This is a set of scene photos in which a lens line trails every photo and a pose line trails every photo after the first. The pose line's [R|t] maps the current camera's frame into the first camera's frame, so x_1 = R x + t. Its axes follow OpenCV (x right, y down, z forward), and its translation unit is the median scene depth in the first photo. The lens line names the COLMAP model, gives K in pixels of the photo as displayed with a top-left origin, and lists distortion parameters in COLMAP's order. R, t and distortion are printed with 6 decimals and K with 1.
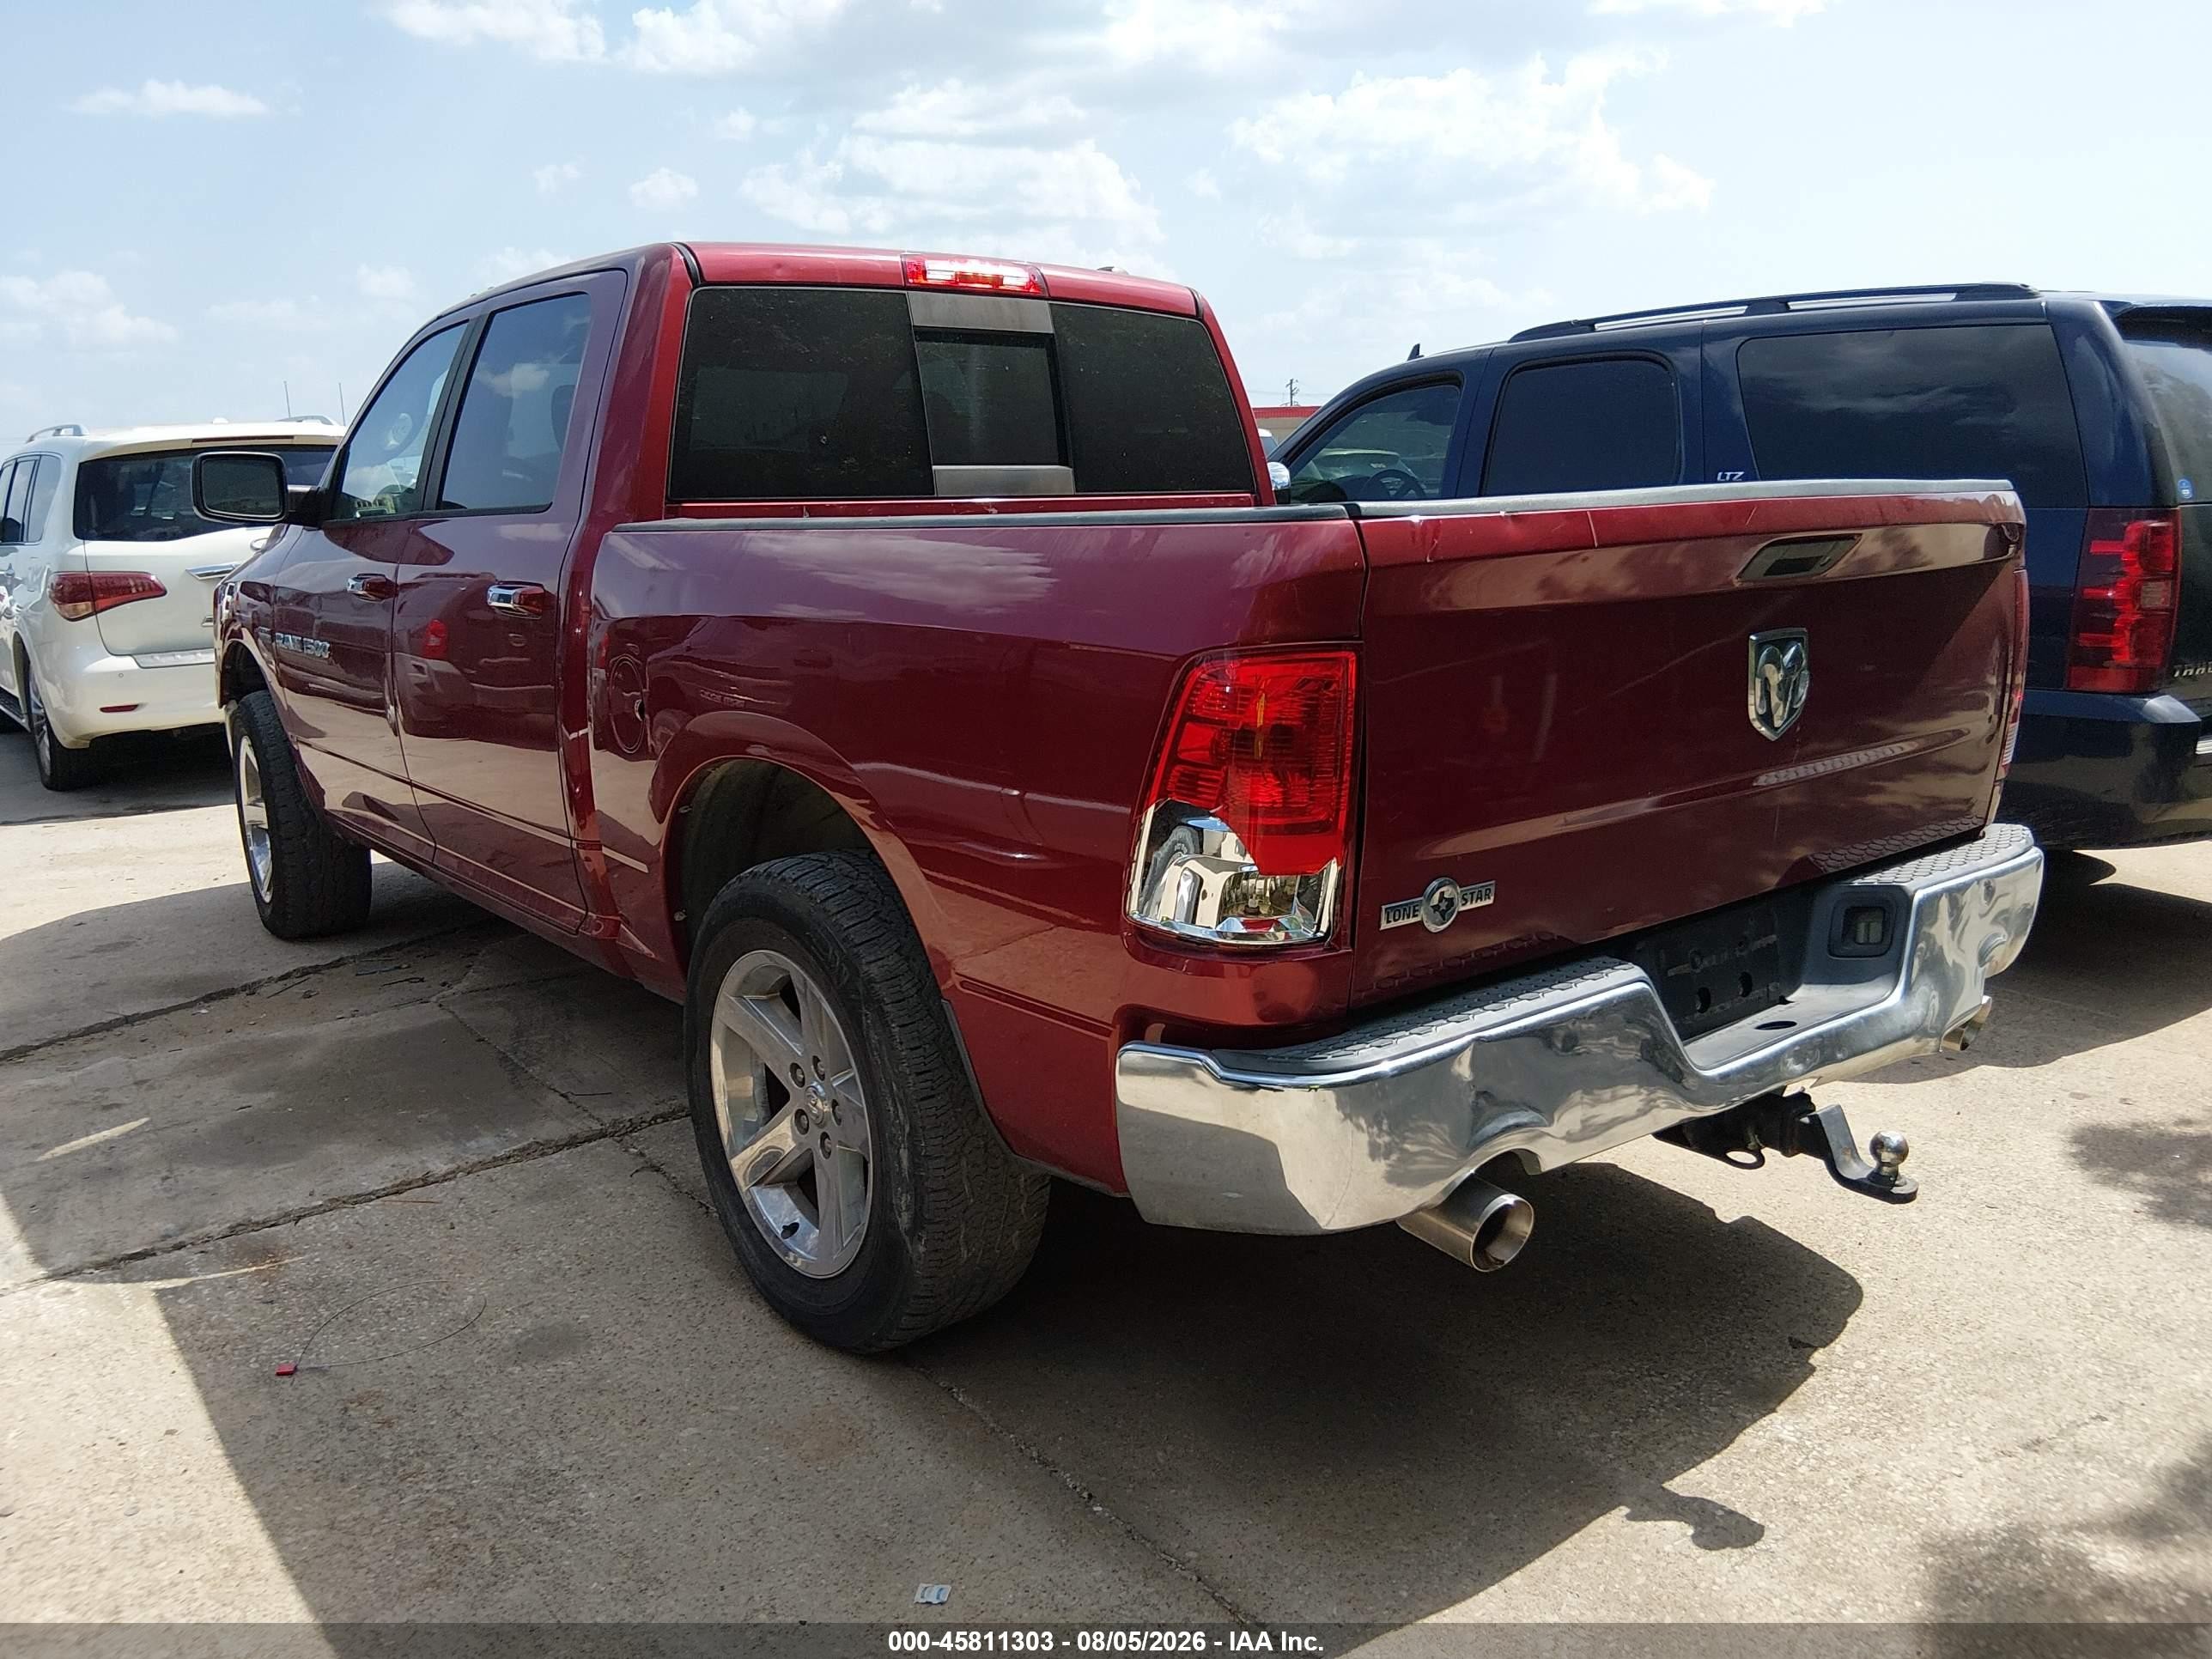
lens RADIAL K [[1713.7, 0, 1139.7], [0, 1713.7, 864.2], [0, 0, 1]] dist [0.062345, -0.156438]
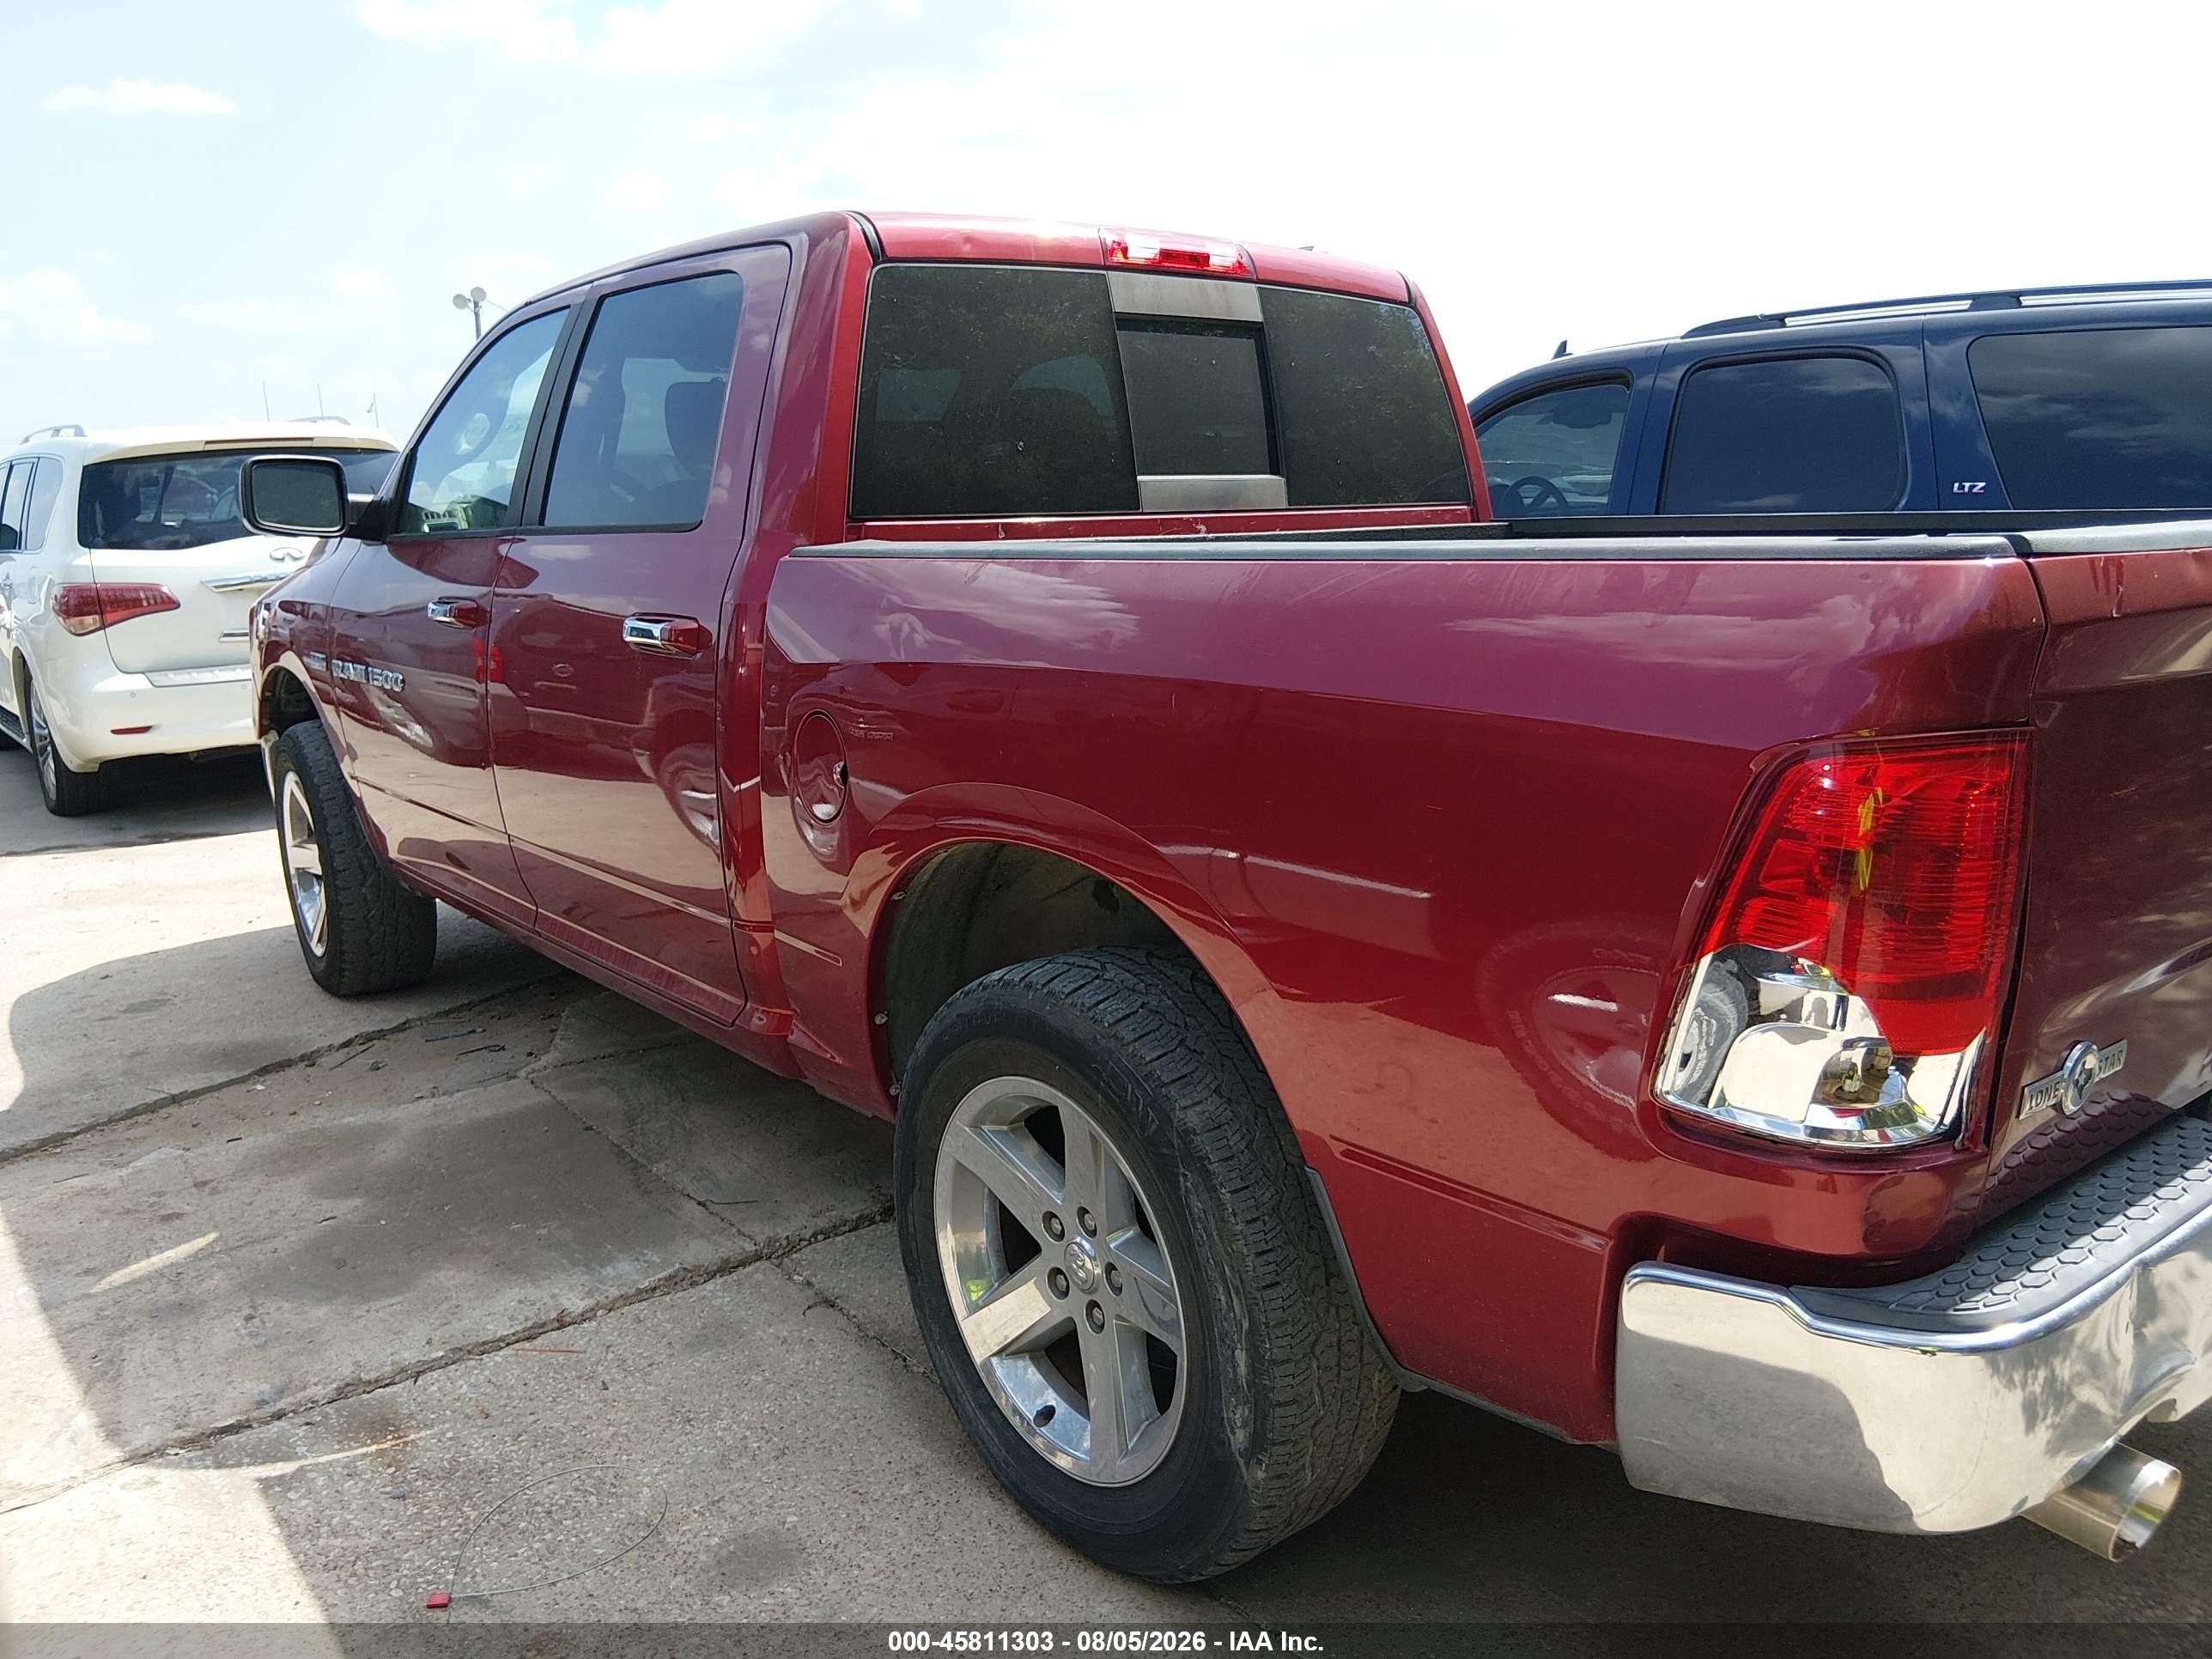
lens RADIAL K [[1707.1, 0, 1110.1], [0, 1707.1, 885.2], [0, 0, 1]] dist [0.094328, -0.197625]
pose [[0.999992, 0.000778, -0.004018, -0.150550], [-0.000735, 0.999944, 0.010573, -0.043004], [0.004026, -0.010570, 0.999936, 0.165611]]
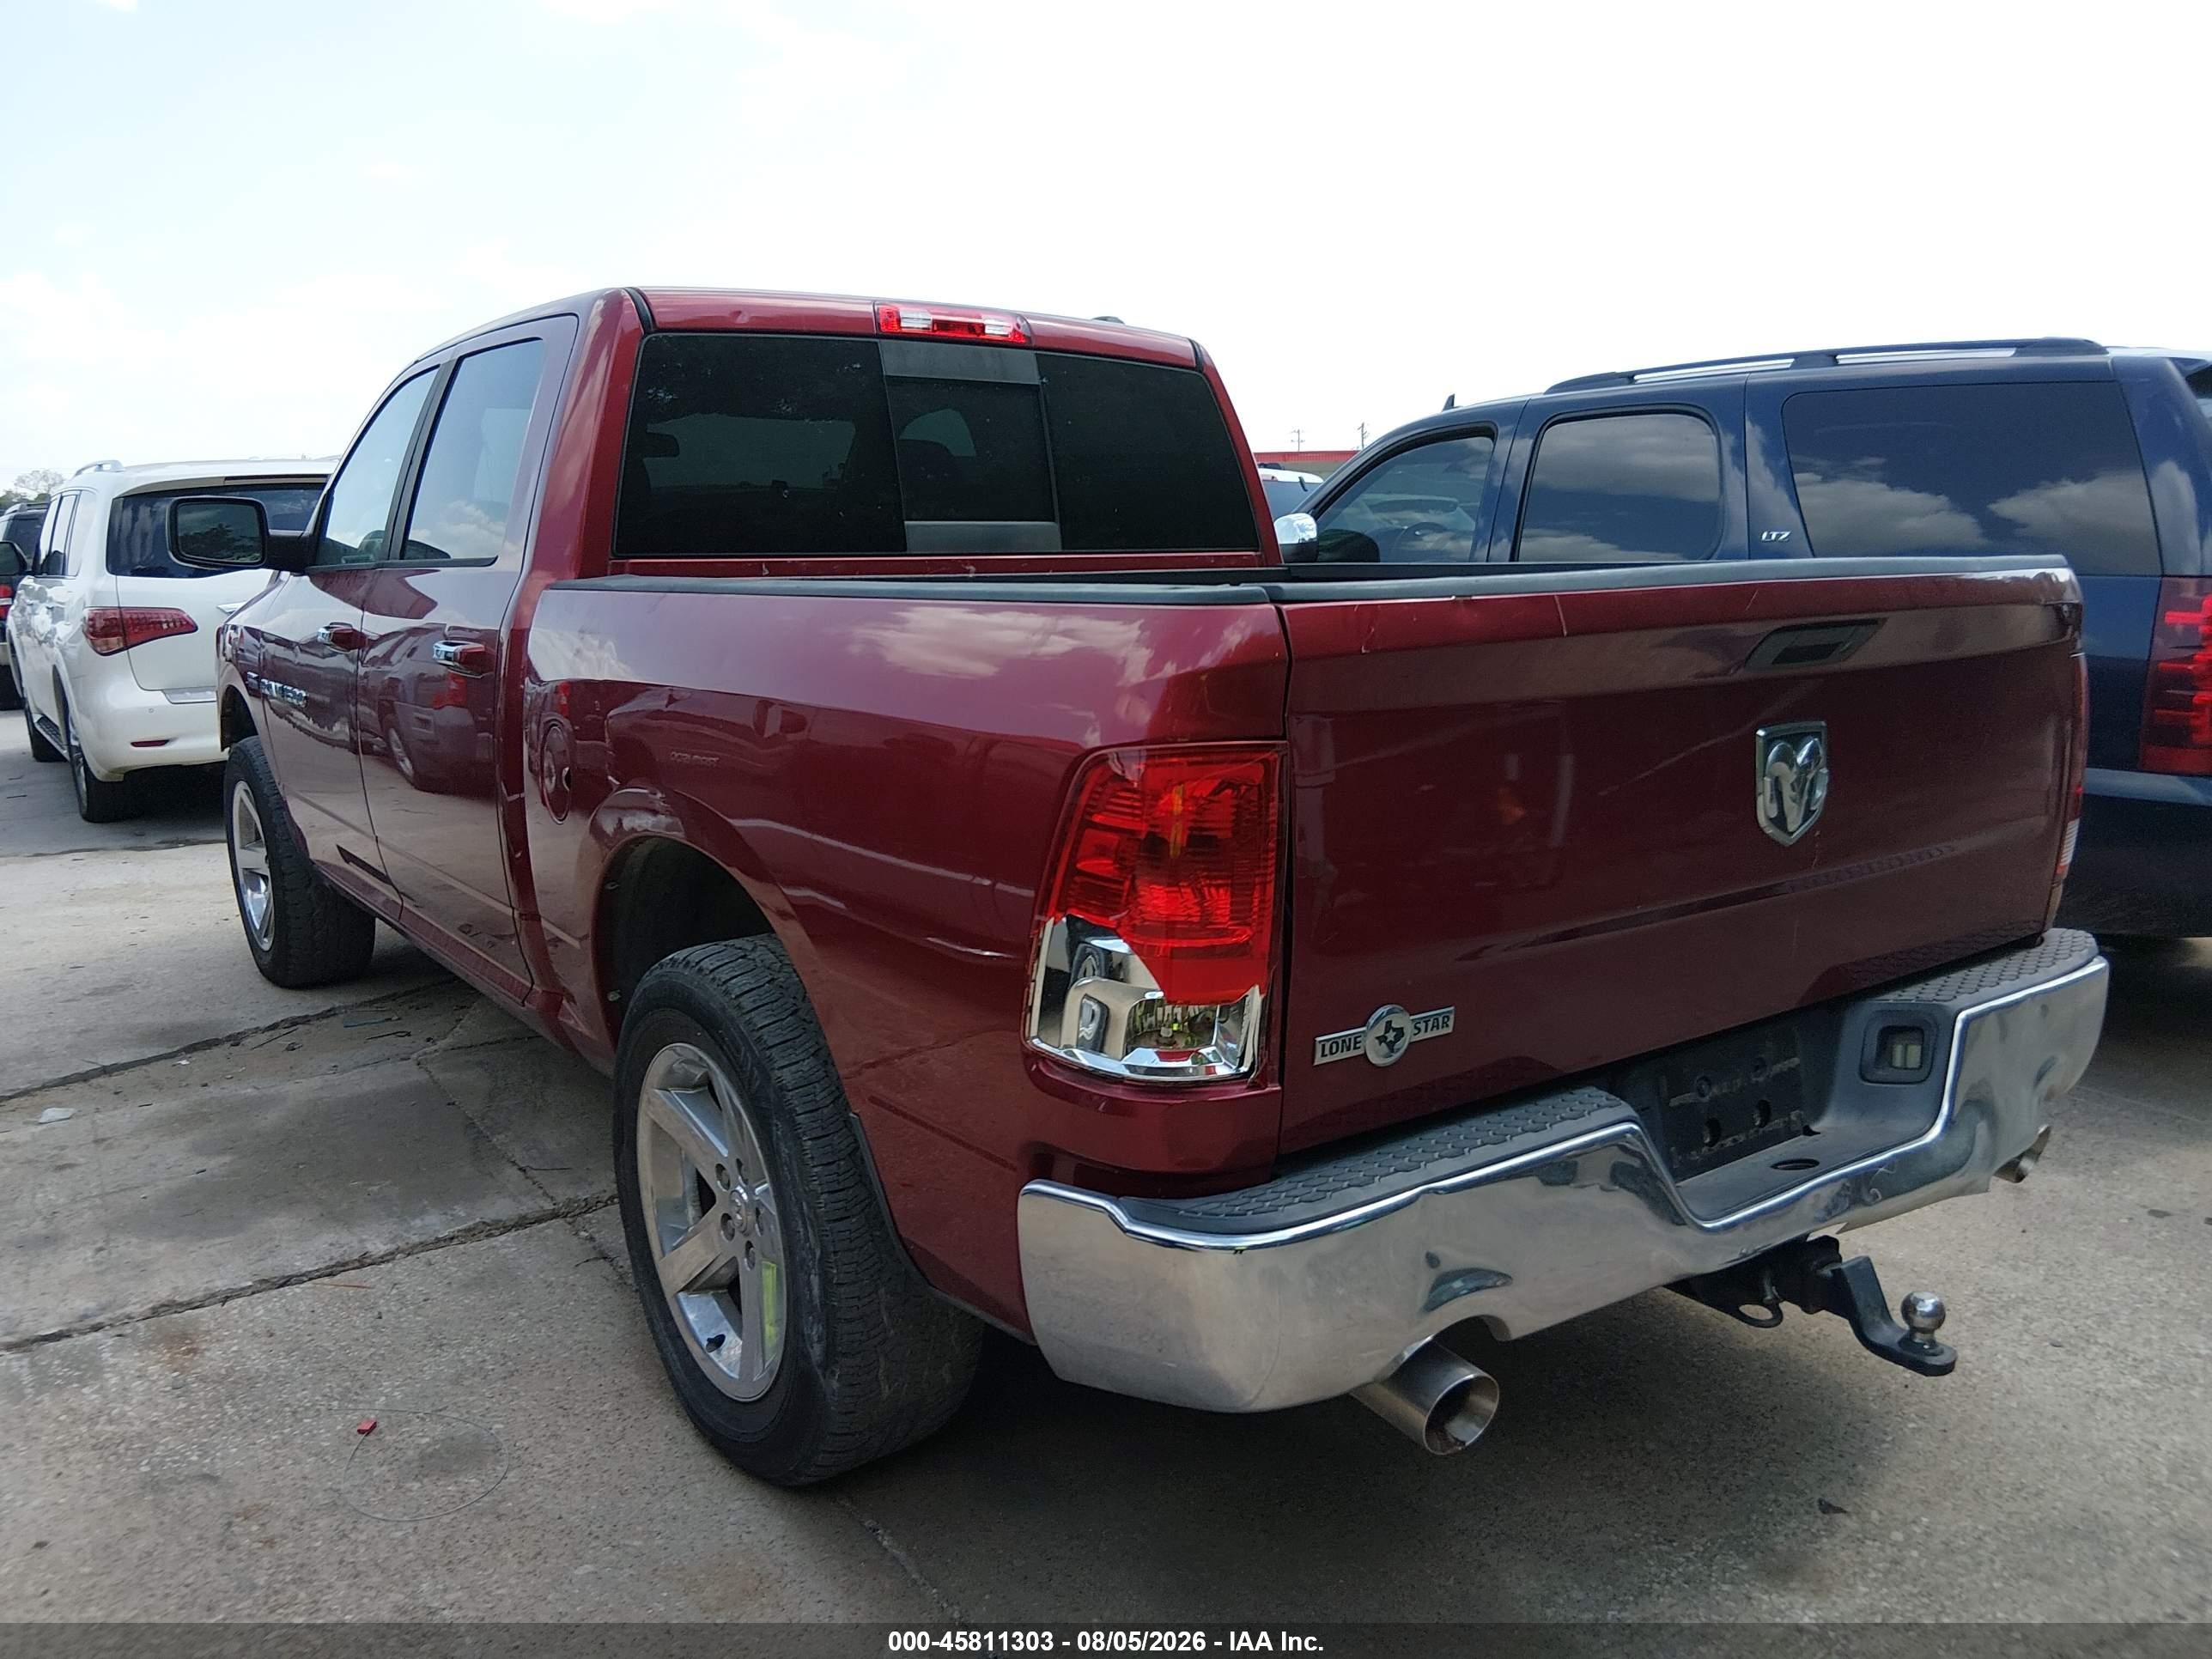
lens RADIAL K [[1725.2, 0, 1106.0], [0, 1725.2, 829.5], [0, 0, 1]] dist [0.030216, -0.082223]
pose [[0.998253, 0.019226, -0.055876, 0.046803], [-0.021627, 0.998854, -0.042692, -0.024195], [0.054992, 0.043826, 0.997525, 0.065219]]
